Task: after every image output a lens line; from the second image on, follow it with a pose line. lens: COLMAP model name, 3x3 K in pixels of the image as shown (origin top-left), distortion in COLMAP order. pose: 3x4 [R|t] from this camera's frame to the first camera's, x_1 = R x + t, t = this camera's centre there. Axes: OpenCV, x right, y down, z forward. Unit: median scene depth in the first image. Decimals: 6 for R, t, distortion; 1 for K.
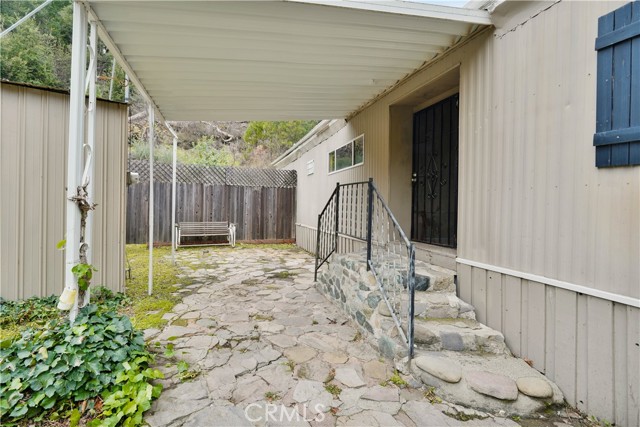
lens RADIAL K [[288.5, 0, 320.3], [0, 288.5, 210.5], [0, 0, 1]] dist [-0.010075, 0.005132]
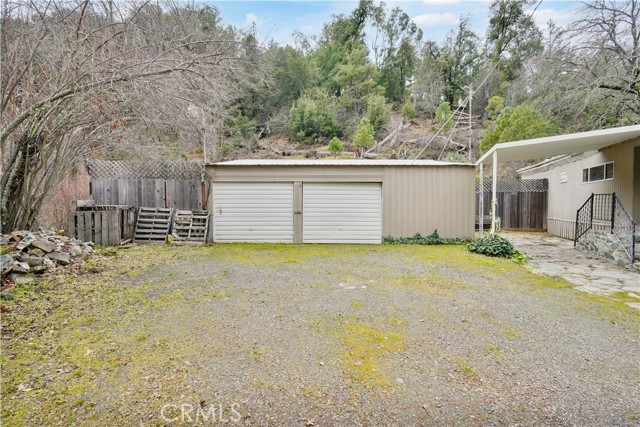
lens RADIAL K [[288.5, 0, 318.1], [0, 288.5, 214.0], [0, 0, 1]] dist [-0.010075, 0.005132]
pose [[0.774473, 0.004373, -0.632592, -0.134898], [0.005068, 0.999901, 0.013117, 0.008603], [0.632587, -0.013365, 0.774374, -1.523087]]
